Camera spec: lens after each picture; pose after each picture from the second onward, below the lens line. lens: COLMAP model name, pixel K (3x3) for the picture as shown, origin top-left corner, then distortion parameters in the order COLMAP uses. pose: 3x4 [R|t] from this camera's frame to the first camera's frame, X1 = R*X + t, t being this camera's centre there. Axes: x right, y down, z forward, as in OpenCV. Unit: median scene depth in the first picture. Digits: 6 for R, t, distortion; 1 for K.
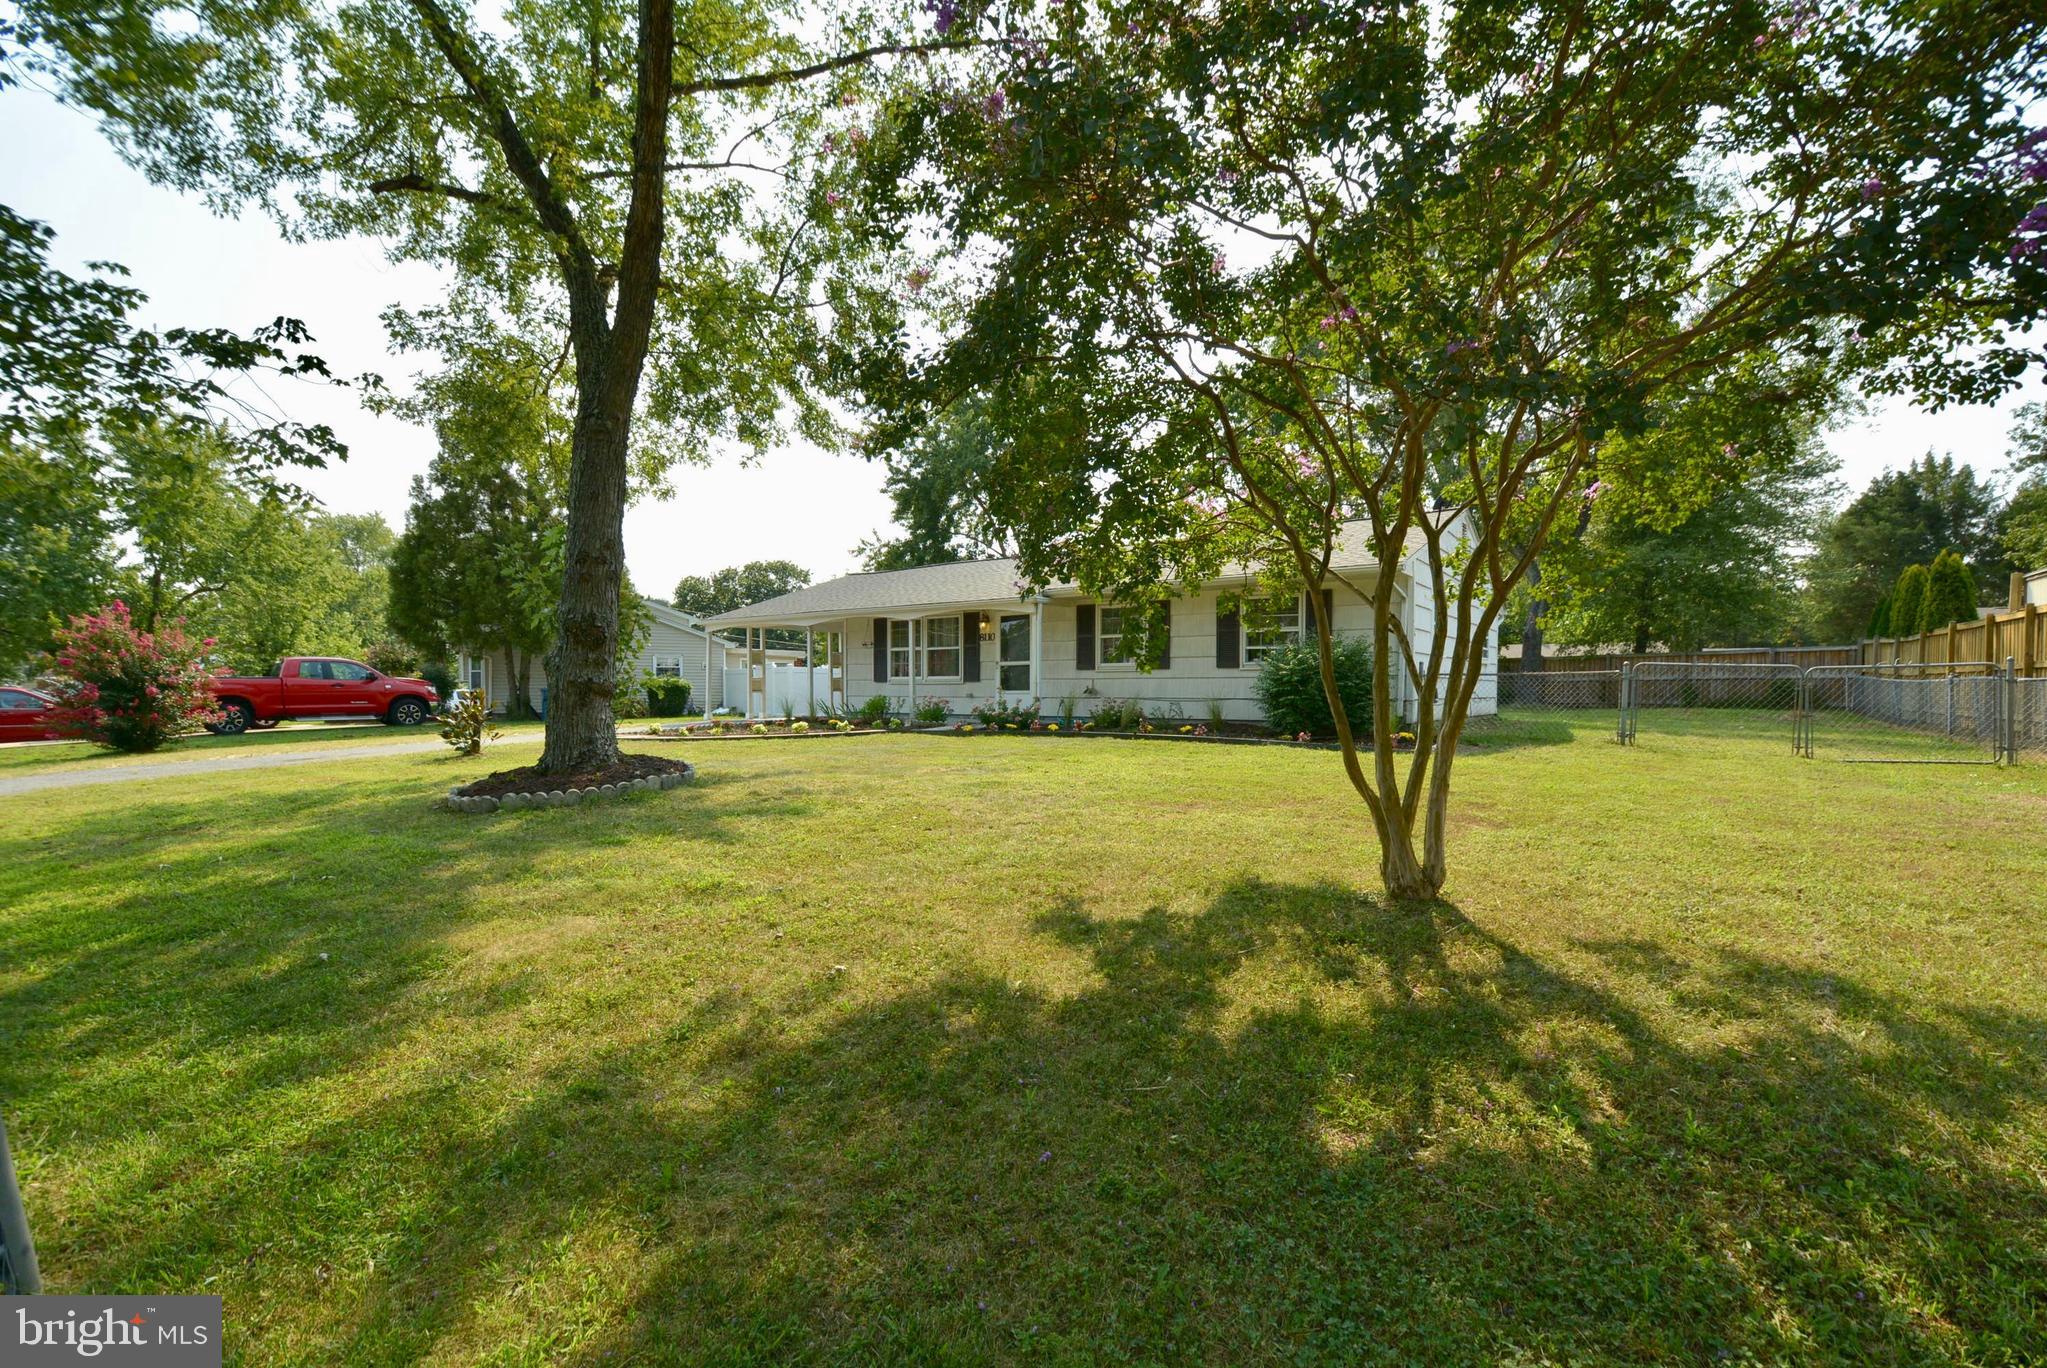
lens RADIAL K [[893.3, 0, 1019.4], [0, 893.3, 689.2], [0, 0, 1]] dist [0.002899, -0.013954]
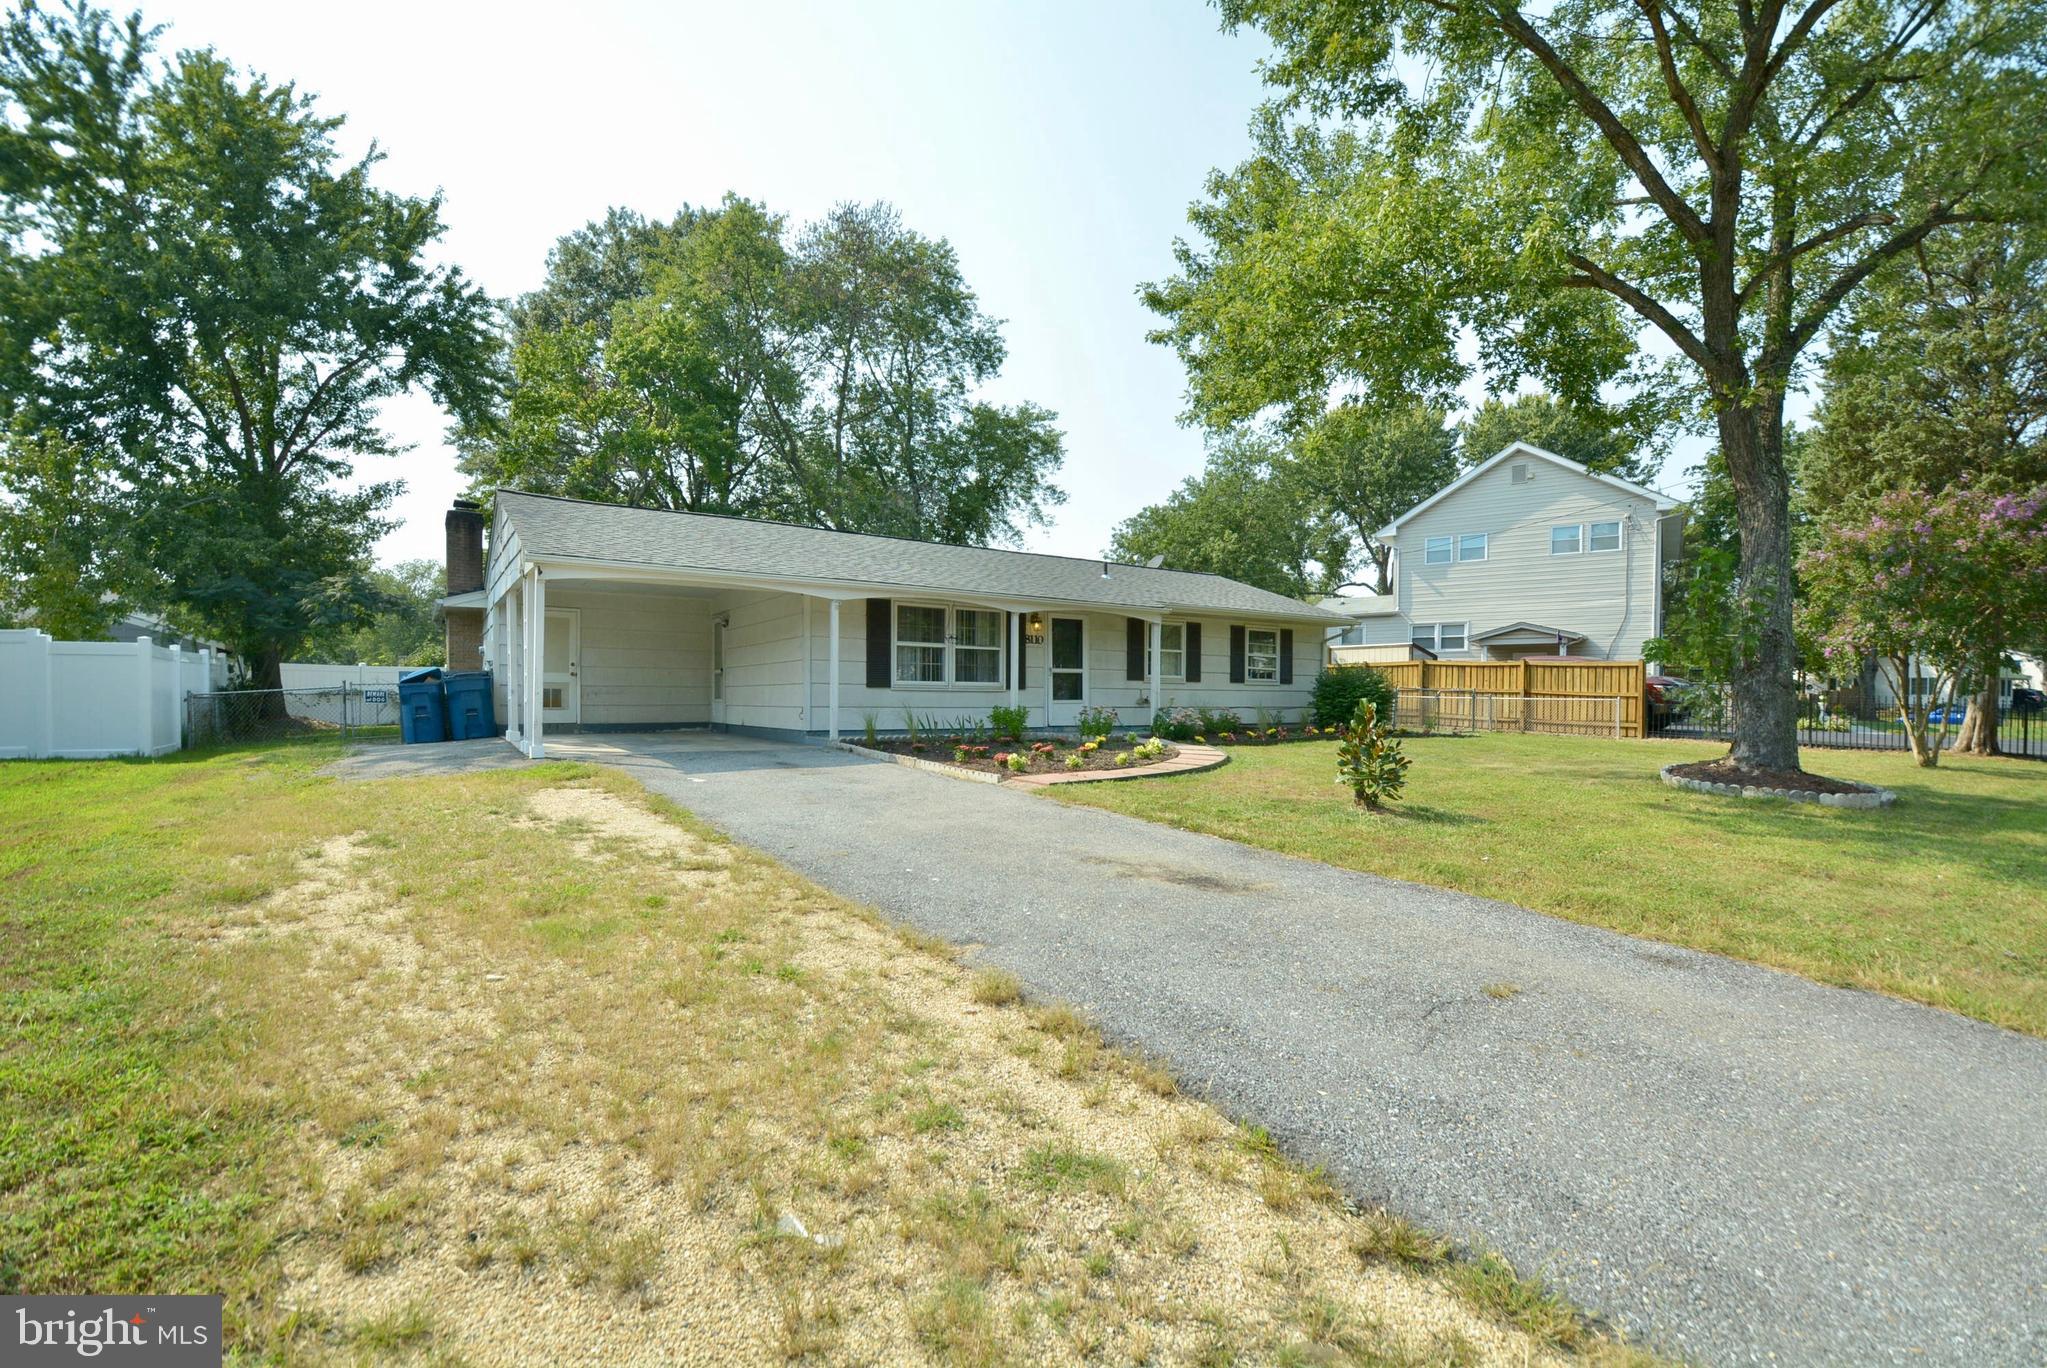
lens RADIAL K [[893.3, 0, 1026.1], [0, 893.3, 694.0], [0, 0, 1]] dist [0.002899, -0.013954]
pose [[0.319899, 0.004179, 0.947442, -0.883163], [-0.006844, 0.999974, -0.002100, -0.003075], [-0.947427, -0.005813, 0.319919, 0.738375]]
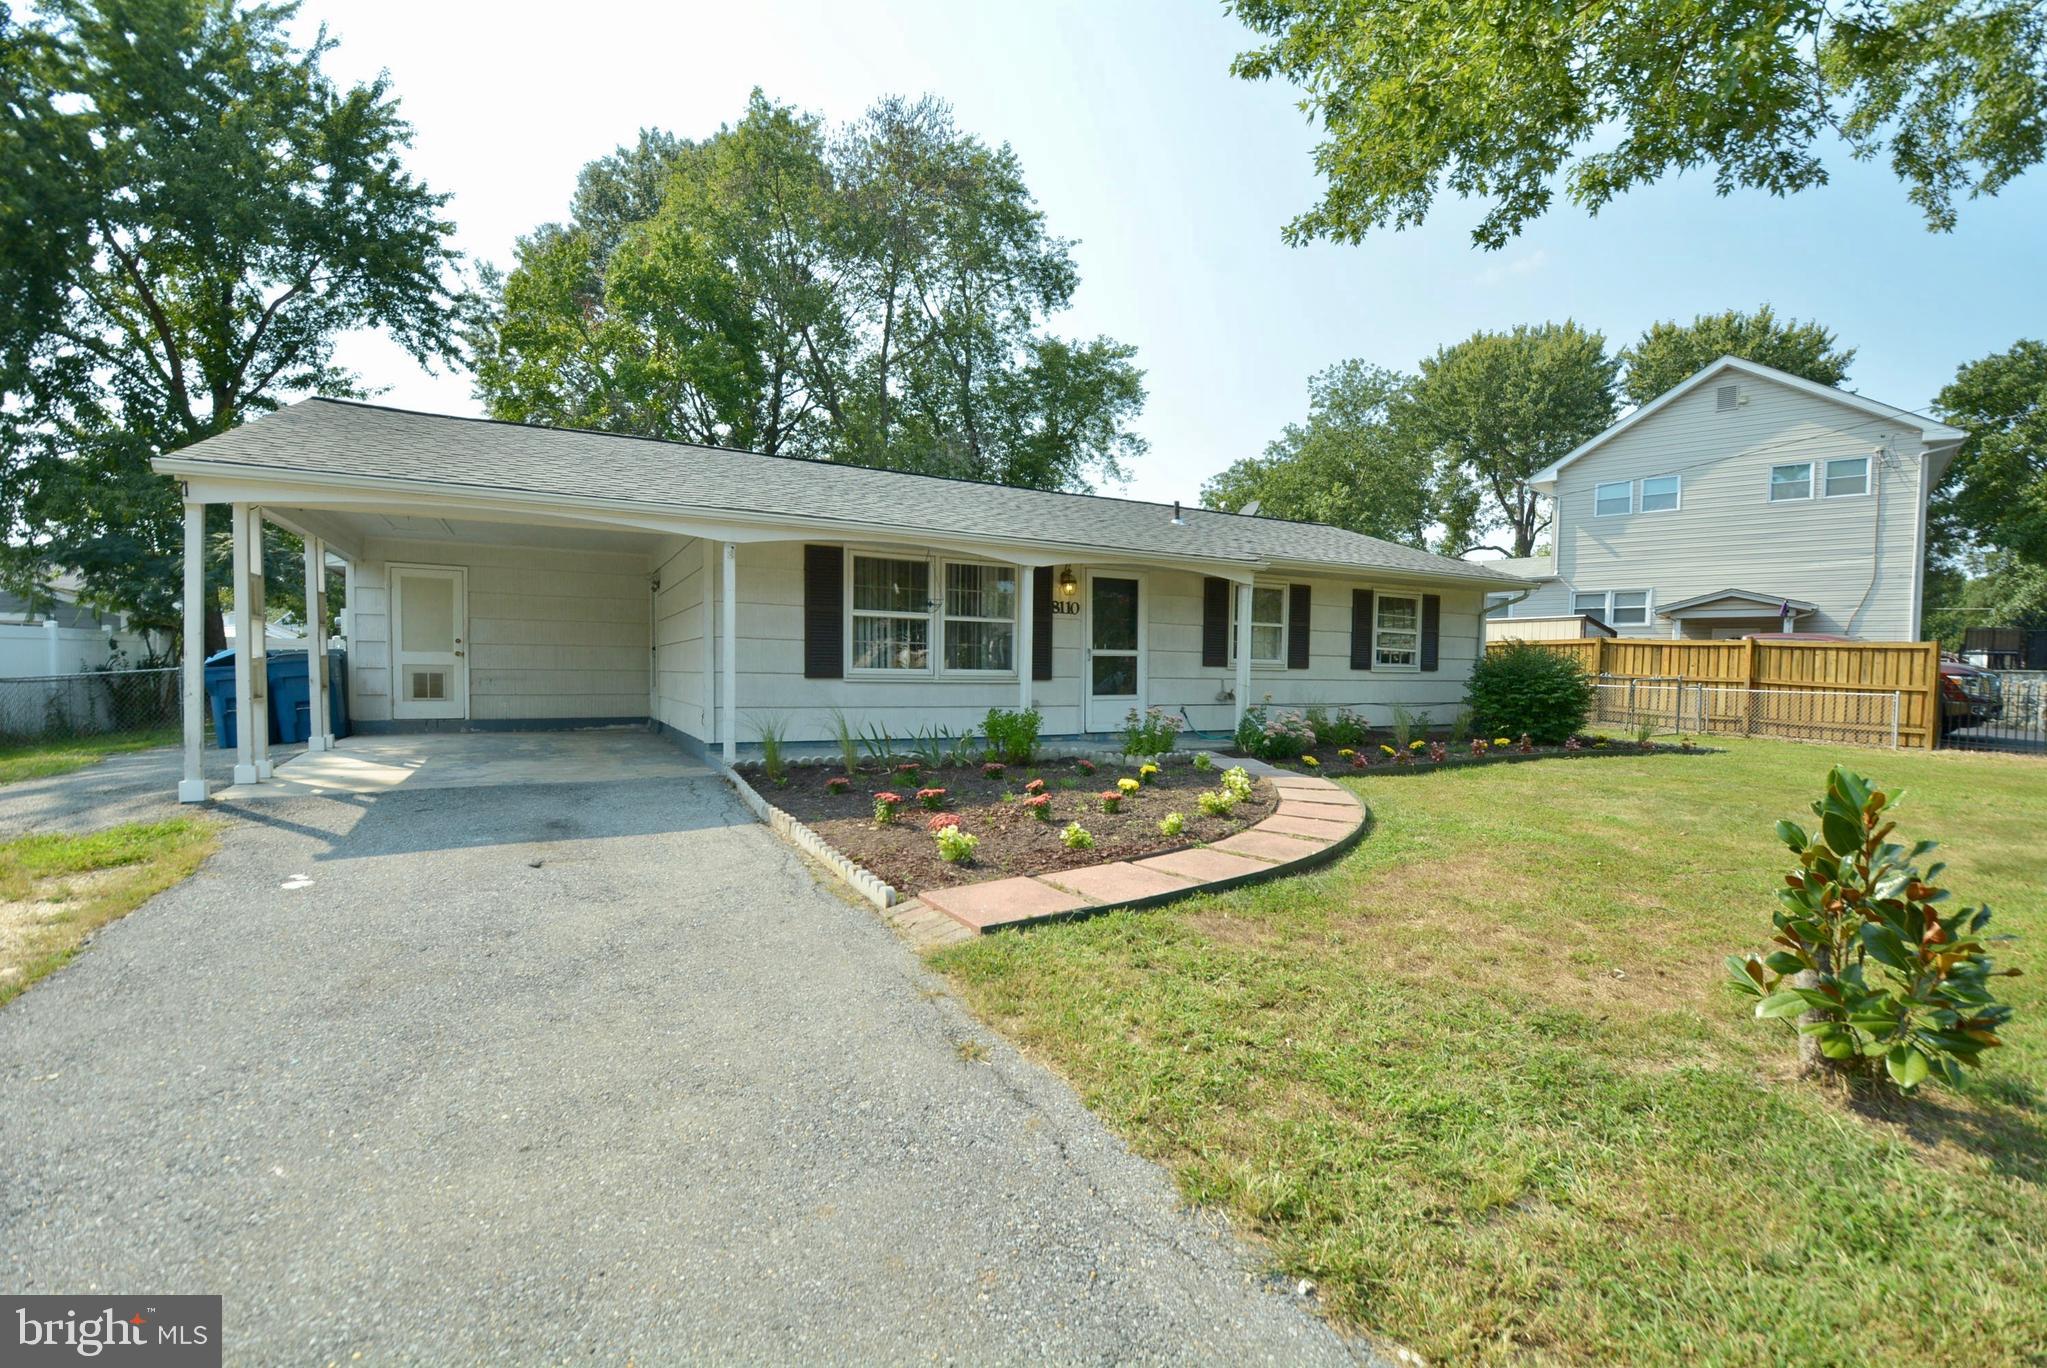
lens RADIAL K [[893.3, 0, 1029.8], [0, 893.3, 704.2], [0, 0, 1]] dist [0.002899, -0.013954]
pose [[0.409288, -0.030973, 0.911879, -0.610485], [-0.014643, 0.999072, 0.040507, -0.017419], [-0.912288, -0.029931, 0.408455, 0.784978]]
